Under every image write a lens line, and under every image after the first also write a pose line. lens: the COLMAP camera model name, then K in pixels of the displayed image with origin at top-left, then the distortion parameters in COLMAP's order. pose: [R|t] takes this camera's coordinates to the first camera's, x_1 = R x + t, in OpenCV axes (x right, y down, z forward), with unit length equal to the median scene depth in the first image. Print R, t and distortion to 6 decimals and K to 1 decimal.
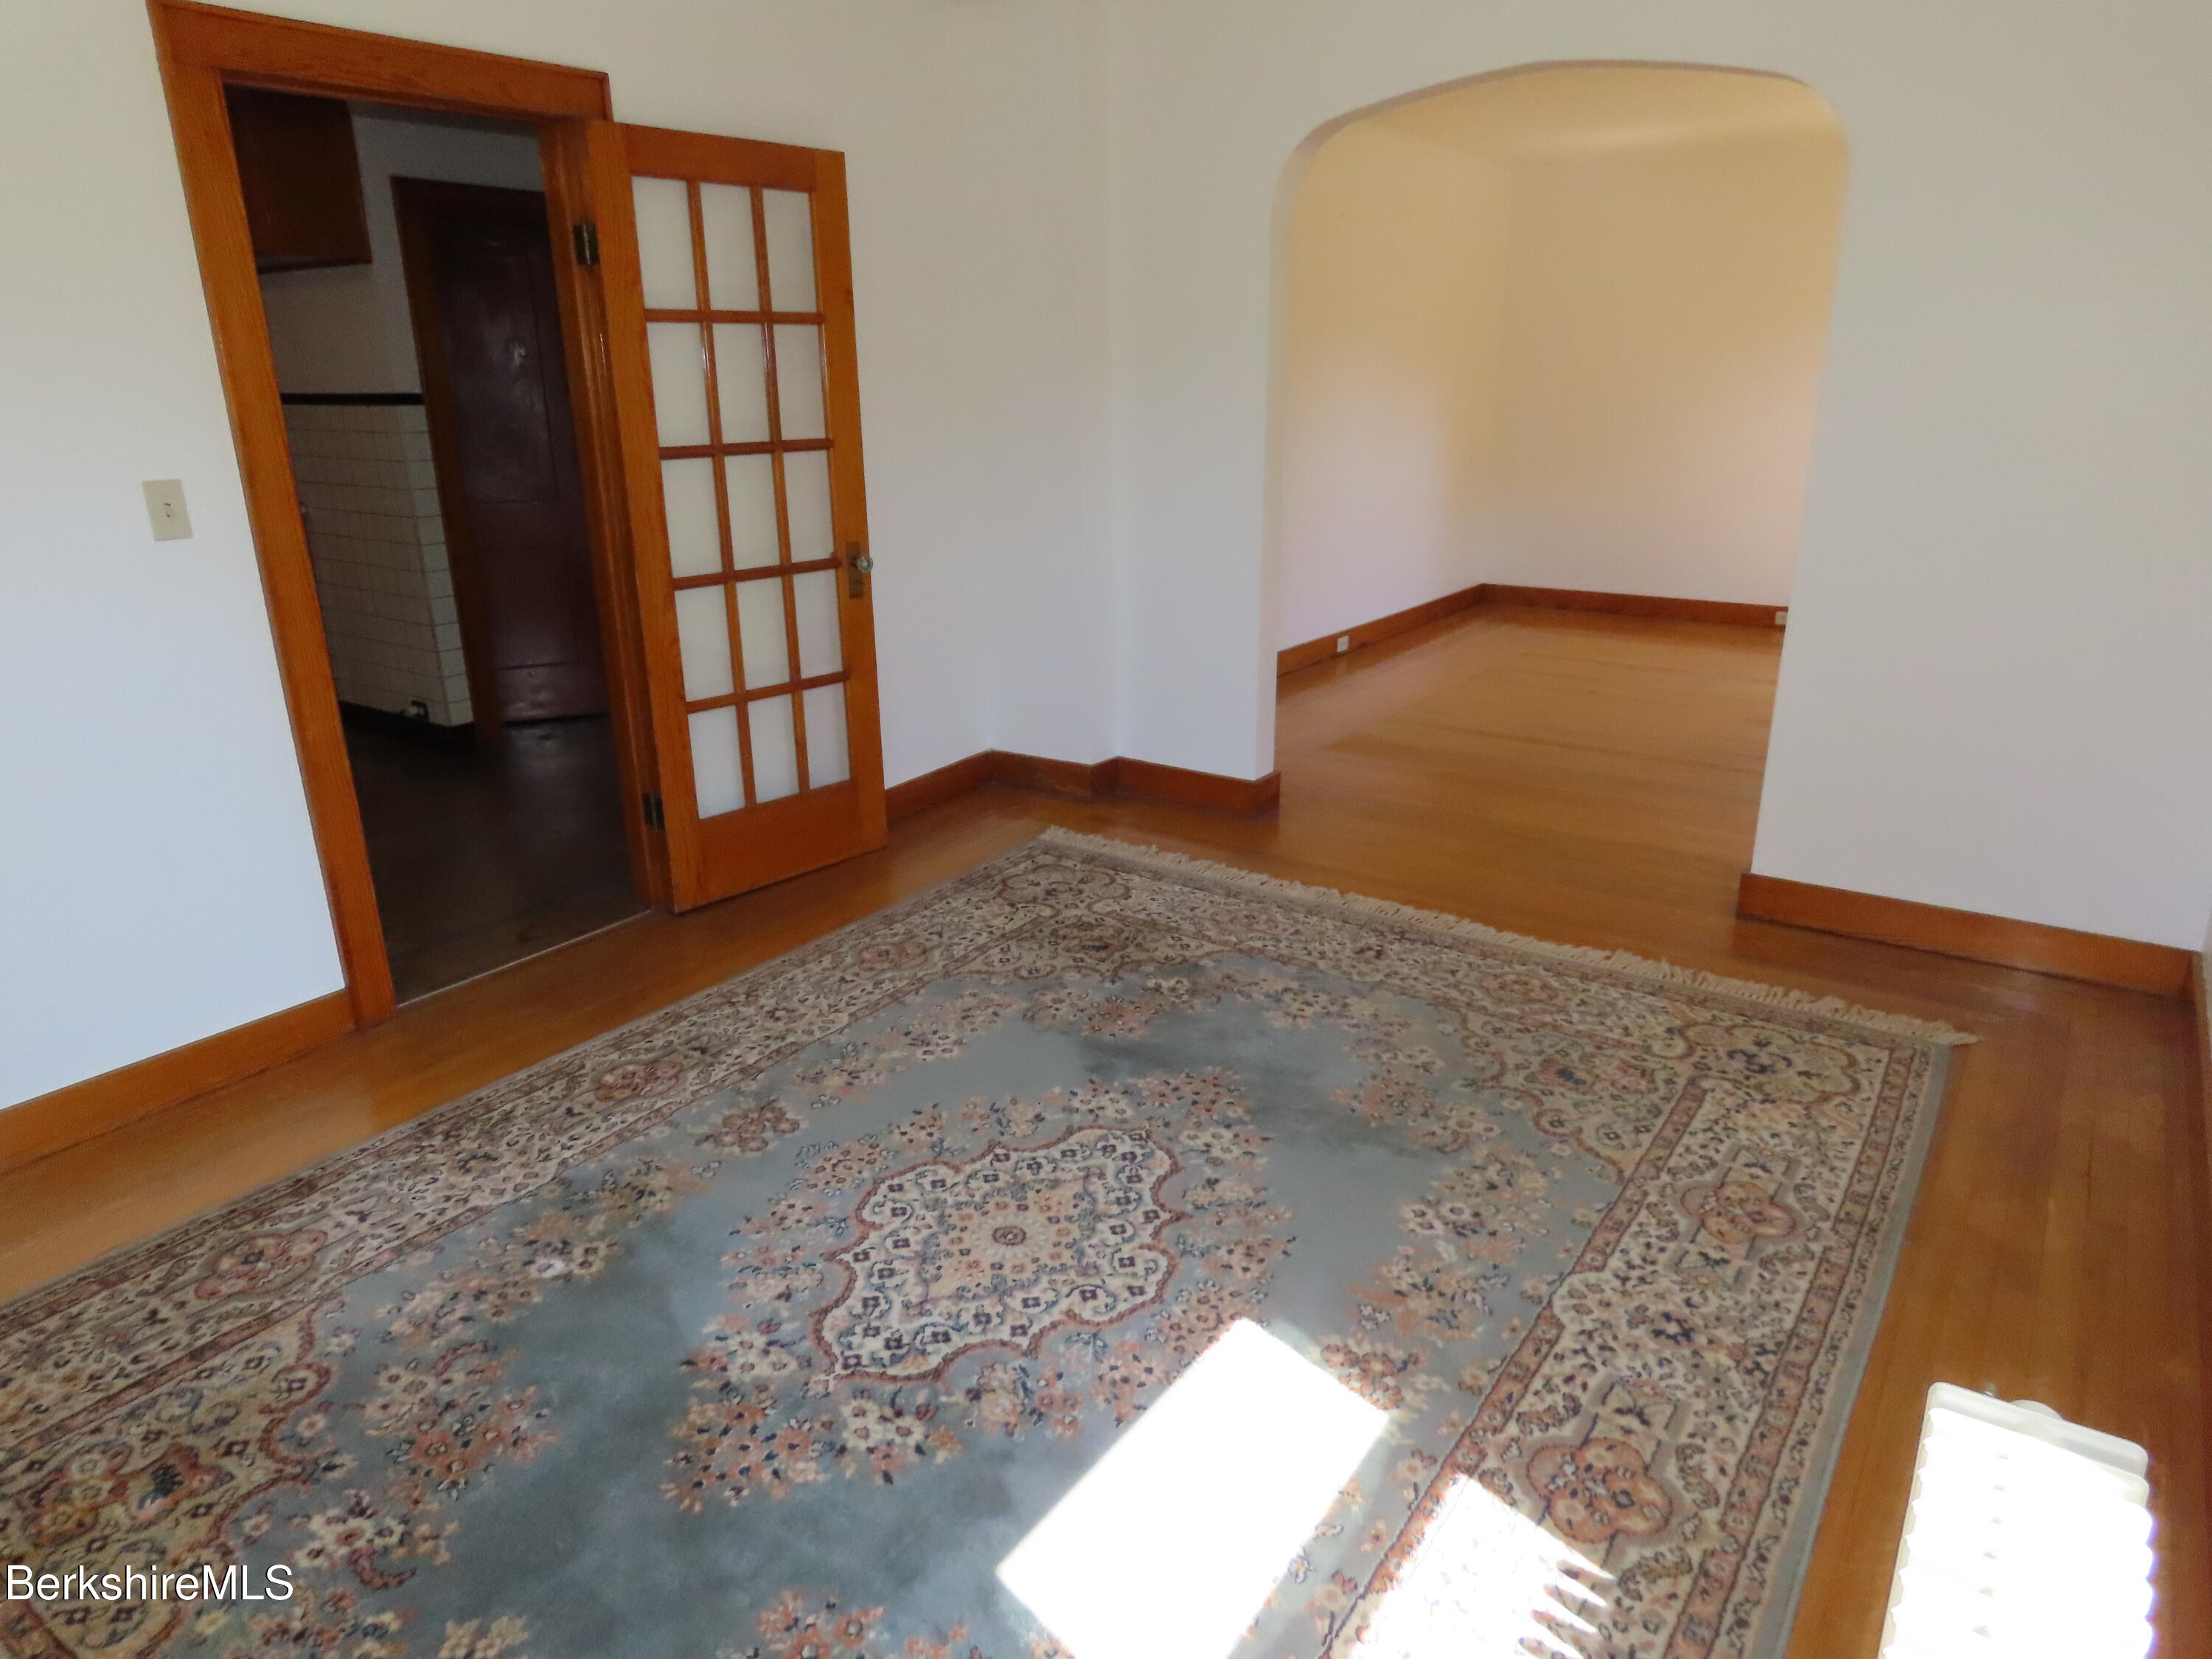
lens RADIAL K [[1395.0, 0, 1119.4], [0, 1395.0, 858.1], [0, 0, 1]] dist [-0.008831, 0.002810]
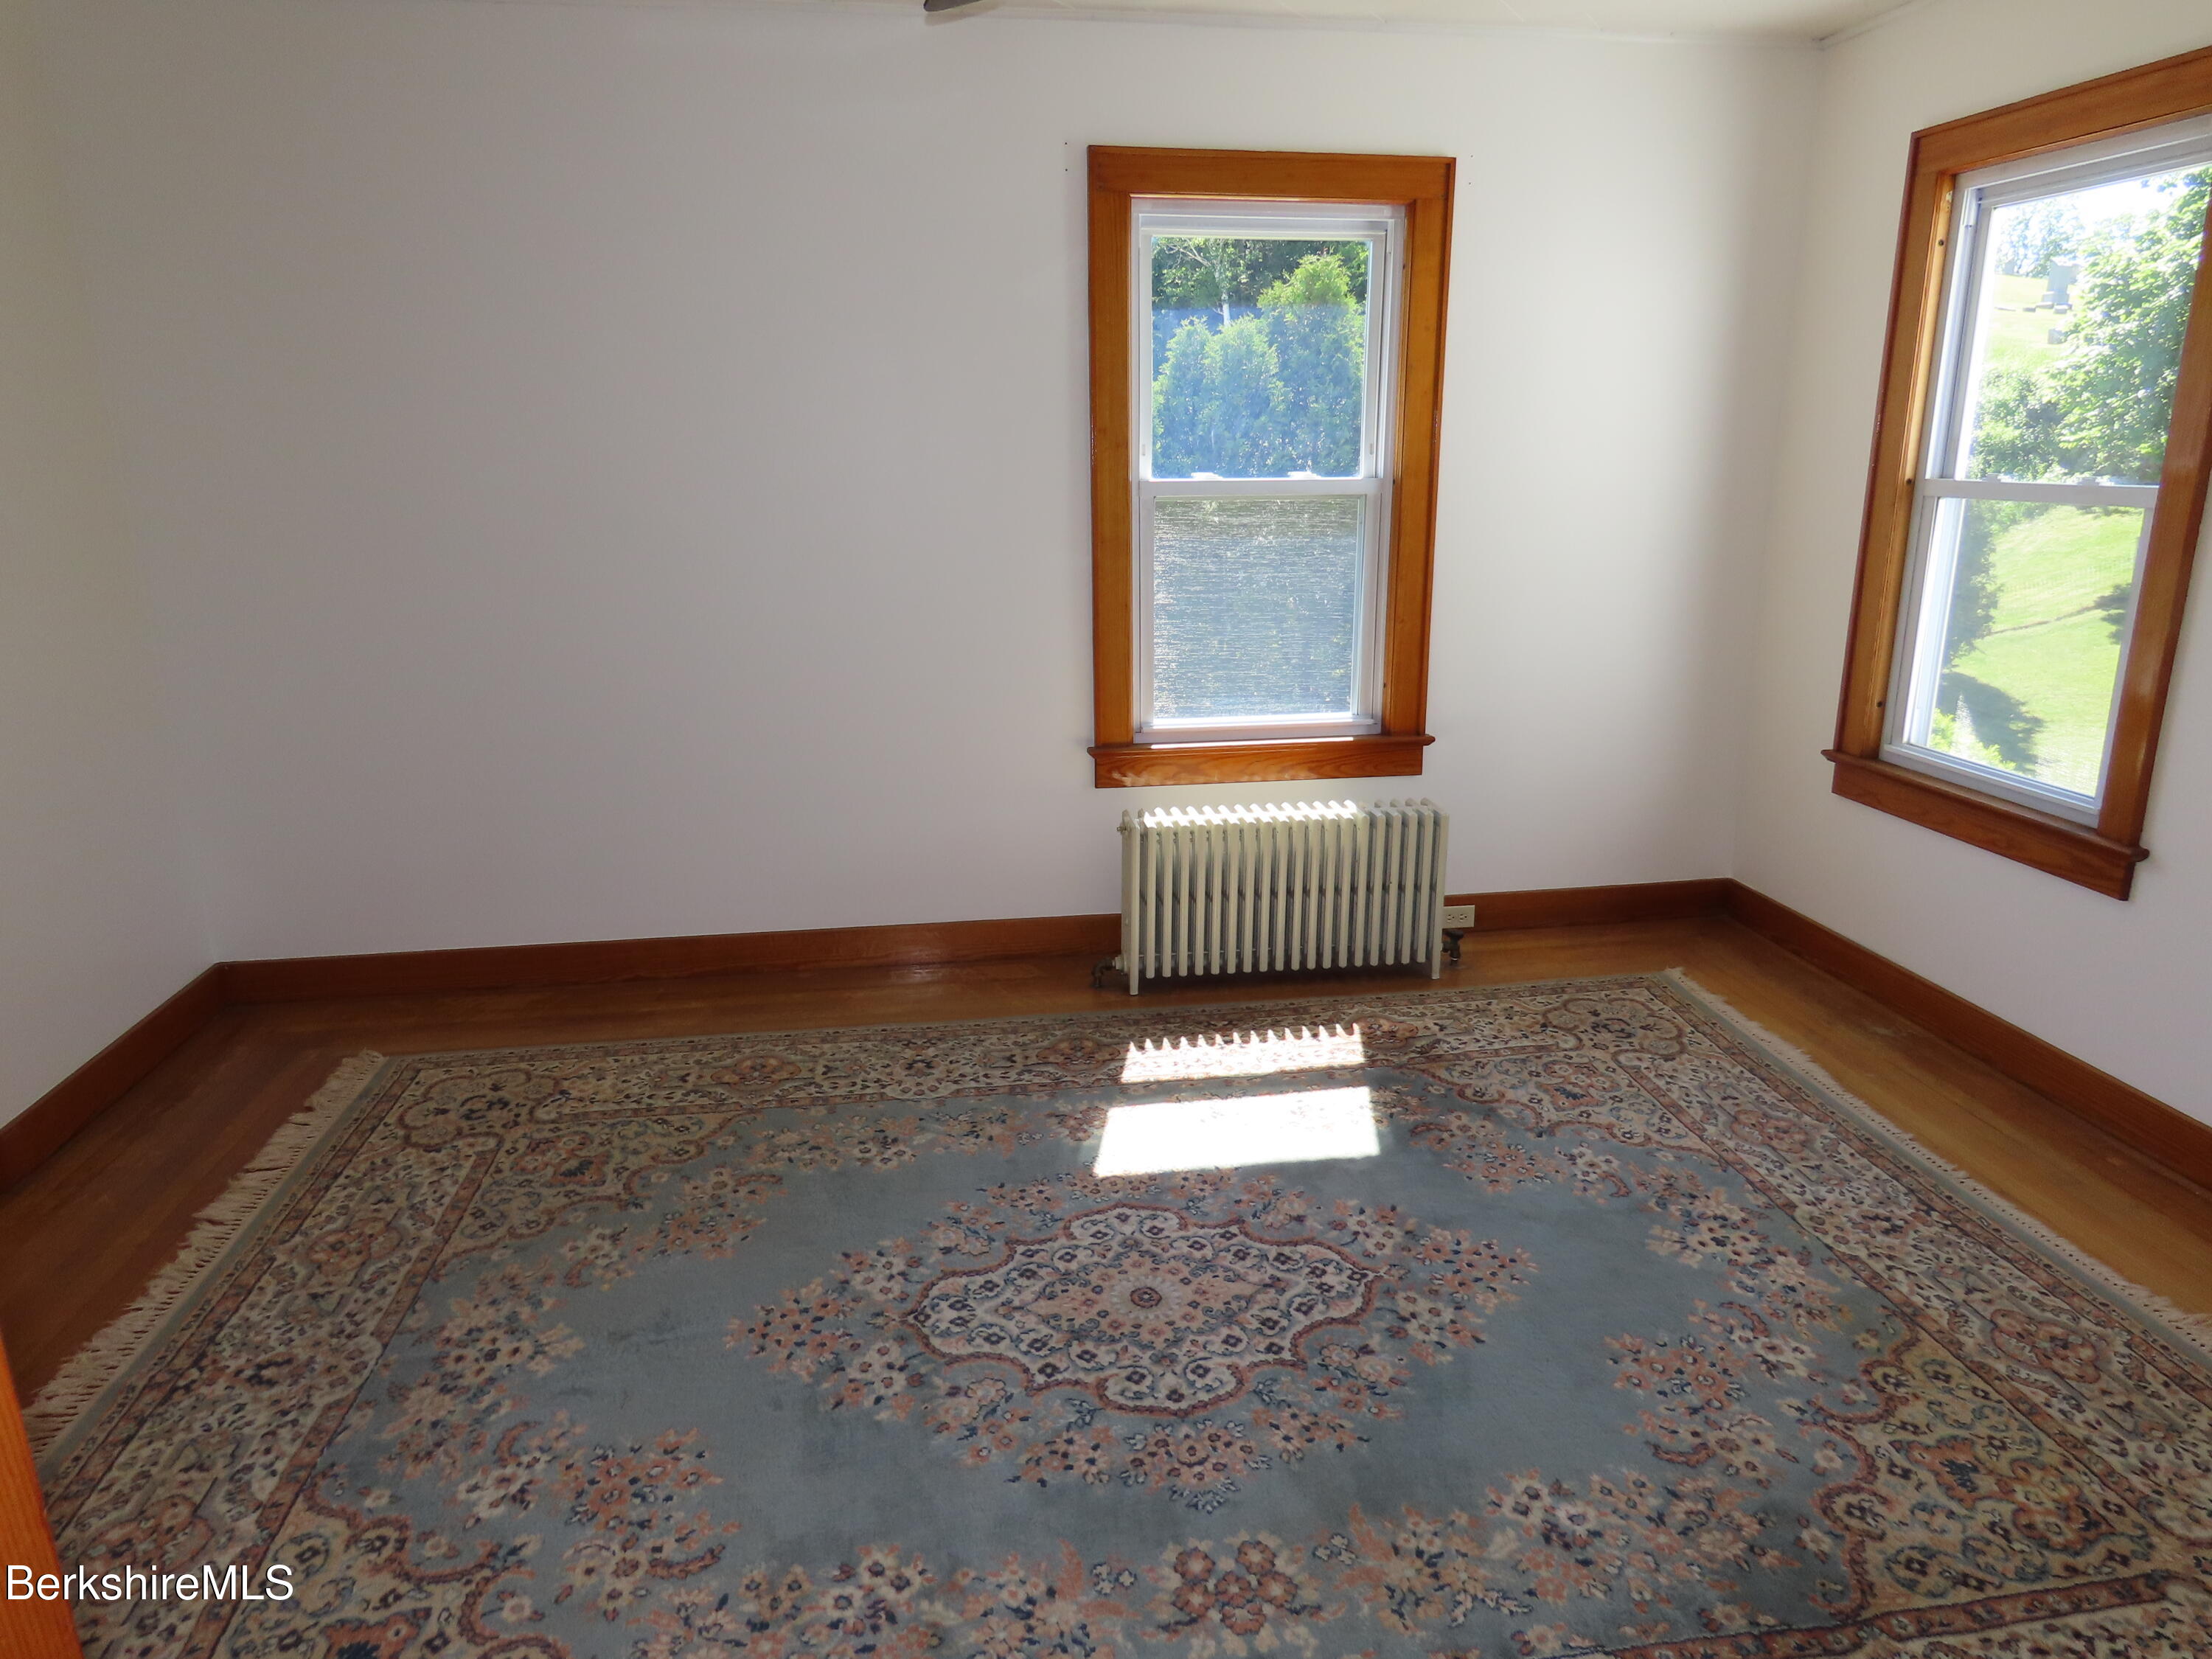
lens RADIAL K [[1395.0, 0, 1101.8], [0, 1395.0, 813.1], [0, 0, 1]] dist [-0.008831, 0.002810]
pose [[-0.682270, -0.167075, 0.711754, -0.668104], [0.263474, 0.851933, 0.452540, -0.459810], [-0.681974, 0.496283, -0.537228, 1.294980]]
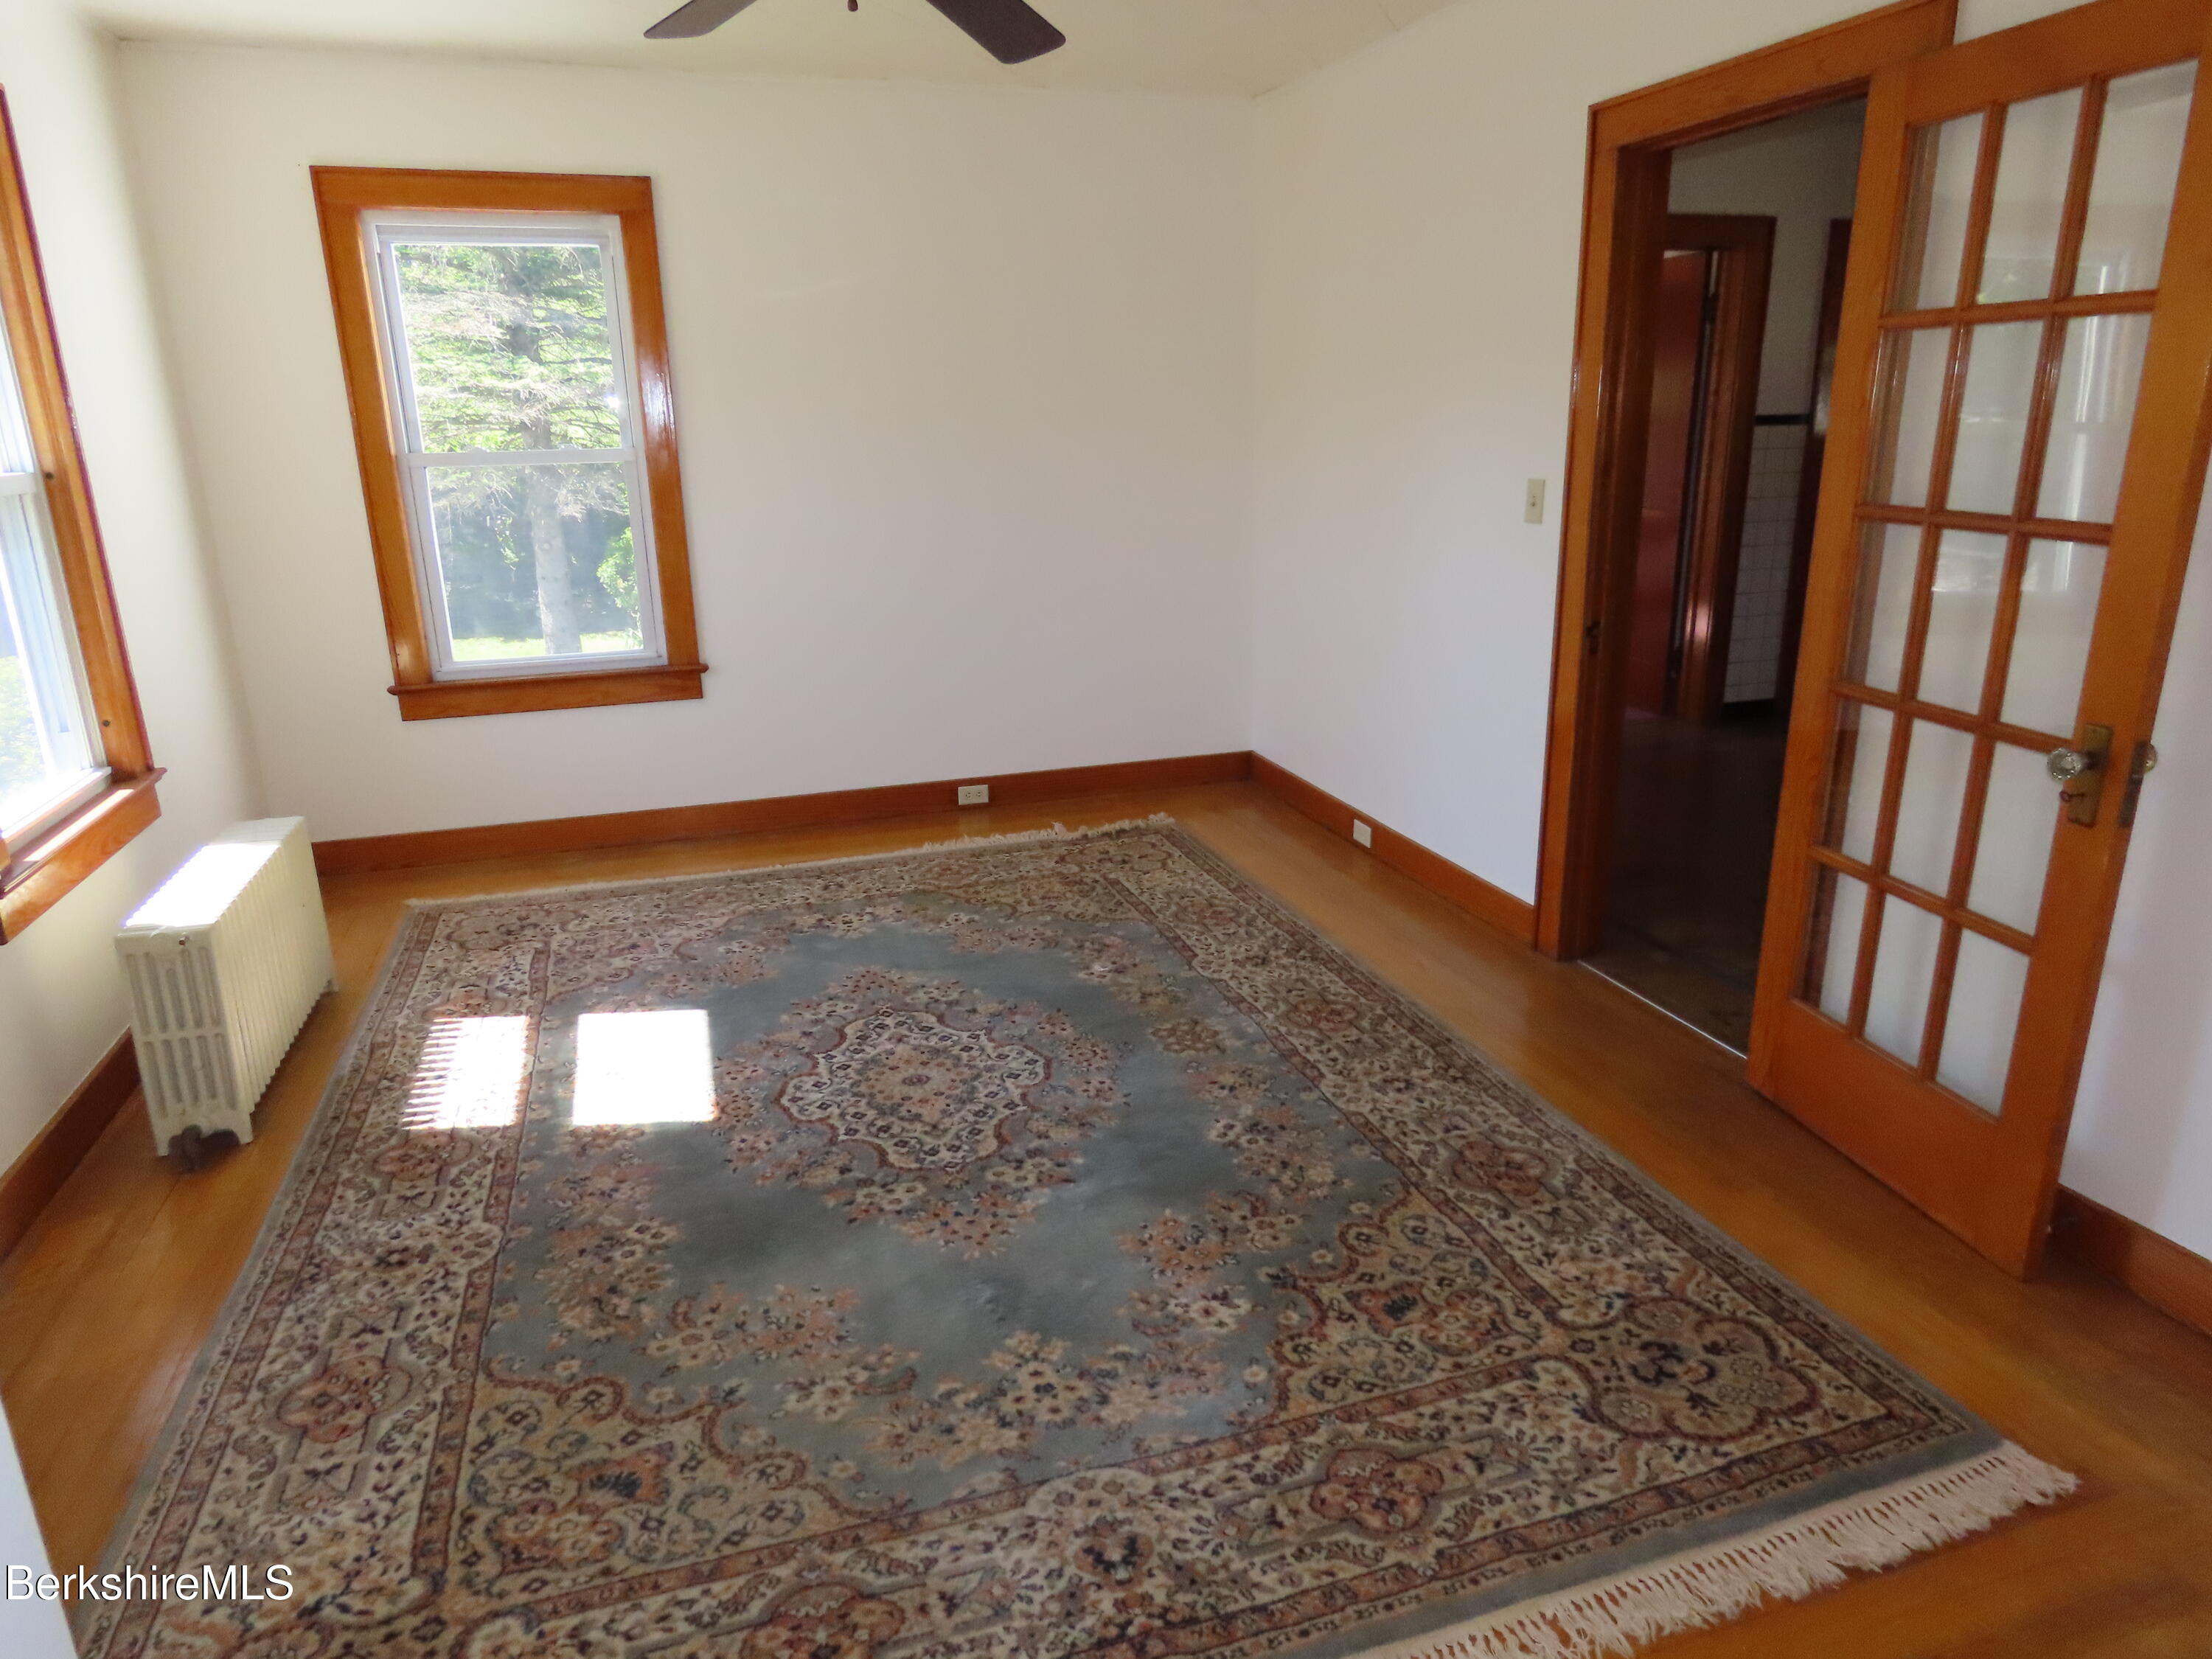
lens RADIAL K [[1395.0, 0, 1102.5], [0, 1395.0, 834.7], [0, 0, 1]] dist [-0.008831, 0.002810]
pose [[-0.608617, 0.256496, -0.750863, 0.678923], [-0.239063, 0.843061, 0.481765, -0.545882], [0.756594, 0.472714, -0.451782, 1.496859]]
